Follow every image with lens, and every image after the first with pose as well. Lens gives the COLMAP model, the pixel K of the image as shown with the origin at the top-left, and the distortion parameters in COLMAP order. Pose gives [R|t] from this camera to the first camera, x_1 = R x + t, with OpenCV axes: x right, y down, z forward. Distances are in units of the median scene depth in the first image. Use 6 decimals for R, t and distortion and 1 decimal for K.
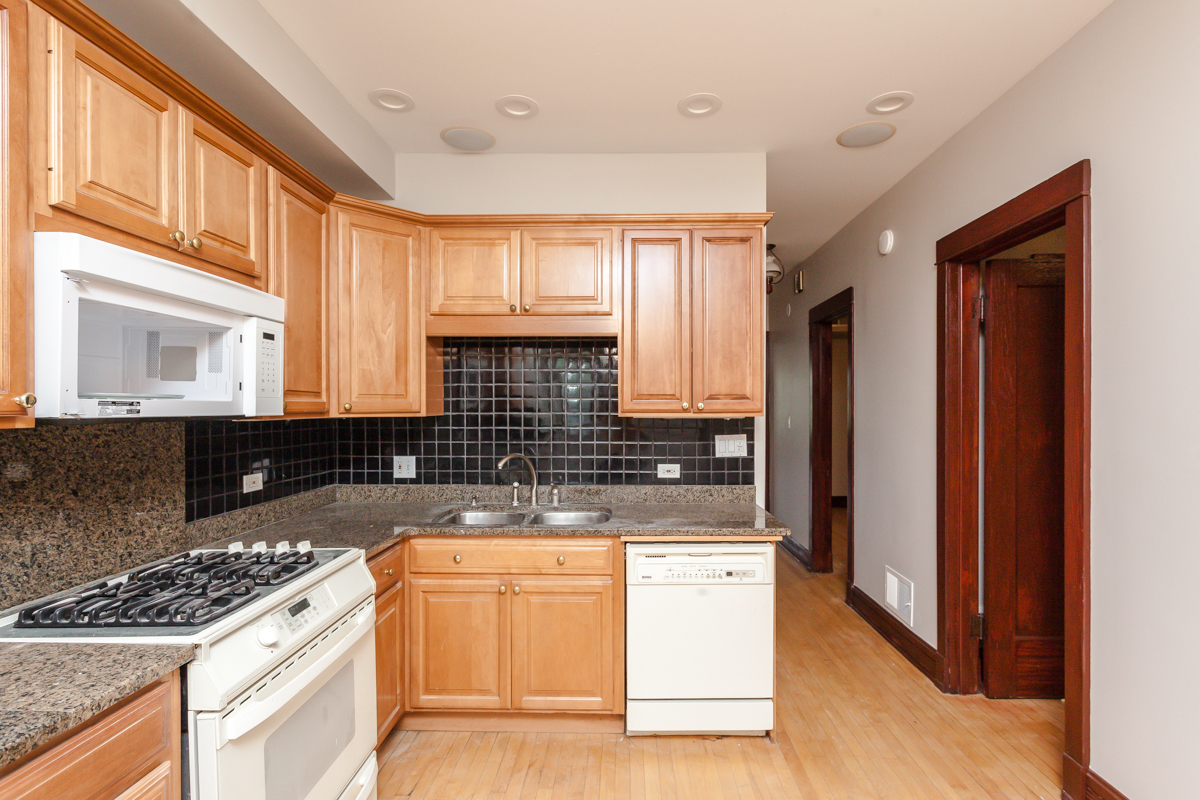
lens RADIAL K [[581.4, 0, 616.3], [0, 581.4, 411.2], [0, 0, 1]] dist [0.007193, -0.001360]
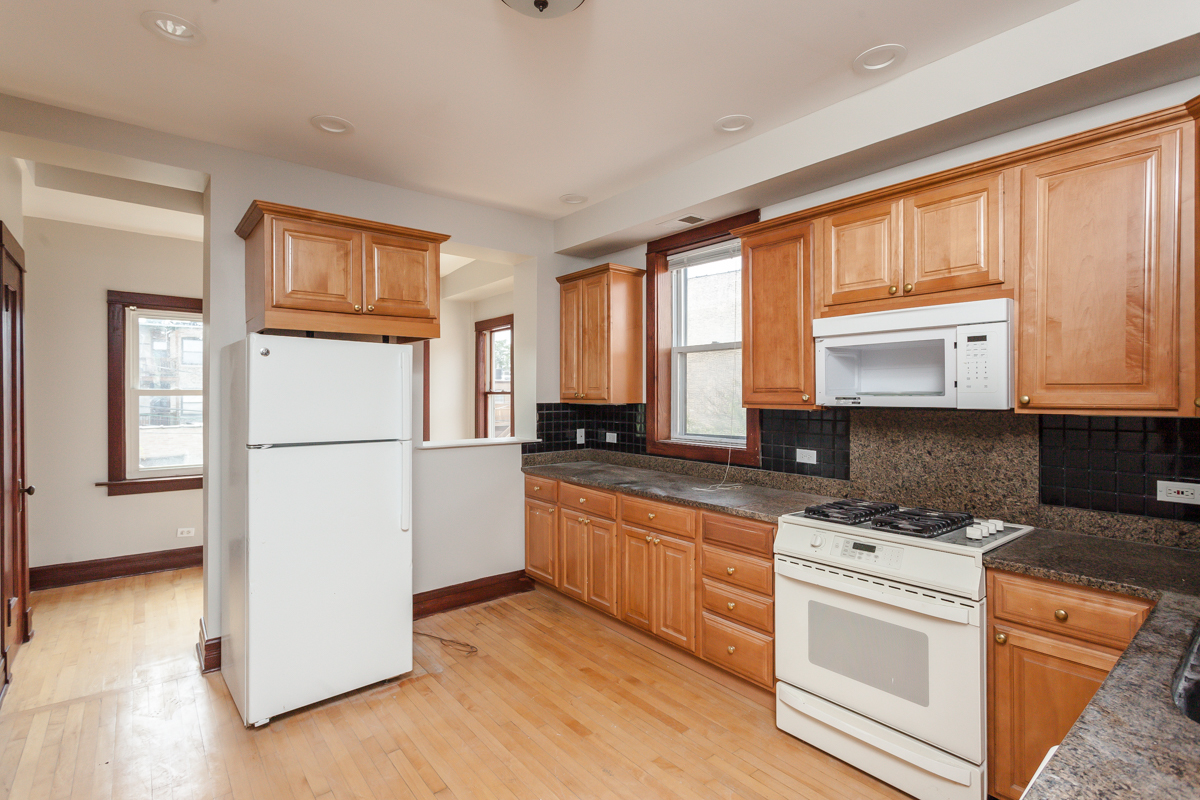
lens RADIAL K [[581.4, 0, 600.7], [0, 581.4, 393.1], [0, 0, 1]] dist [0.007193, -0.001360]
pose [[-0.766476, 0.002122, -0.642269, 0.543447], [-0.000987, 0.999989, 0.004481, -0.021694], [0.642272, 0.004068, -0.766466, 1.108886]]
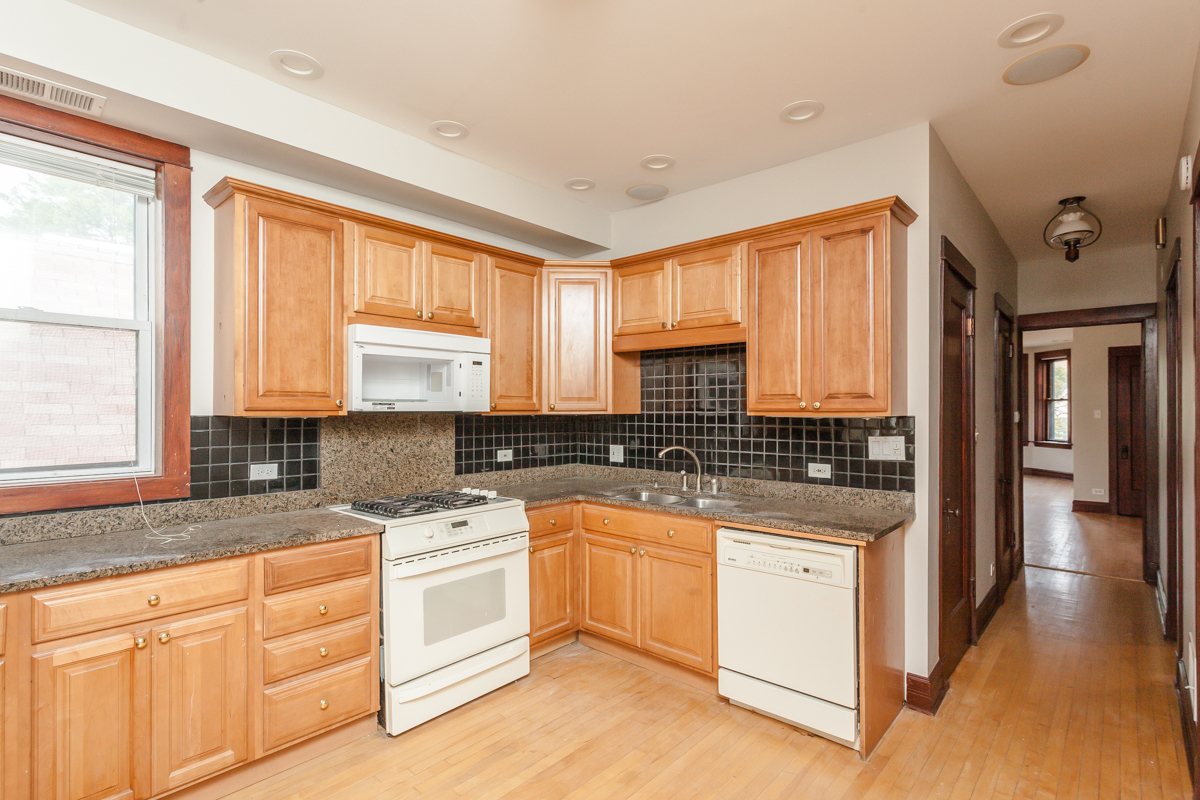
lens RADIAL K [[581.4, 0, 590.2], [0, 581.4, 409.4], [0, 0, 1]] dist [0.007193, -0.001360]
pose [[0.748687, 0.000647, -0.662923, 0.575051], [-0.005703, 0.999969, -0.005465, 0.007009], [0.662899, 0.007872, 0.748668, -0.010451]]
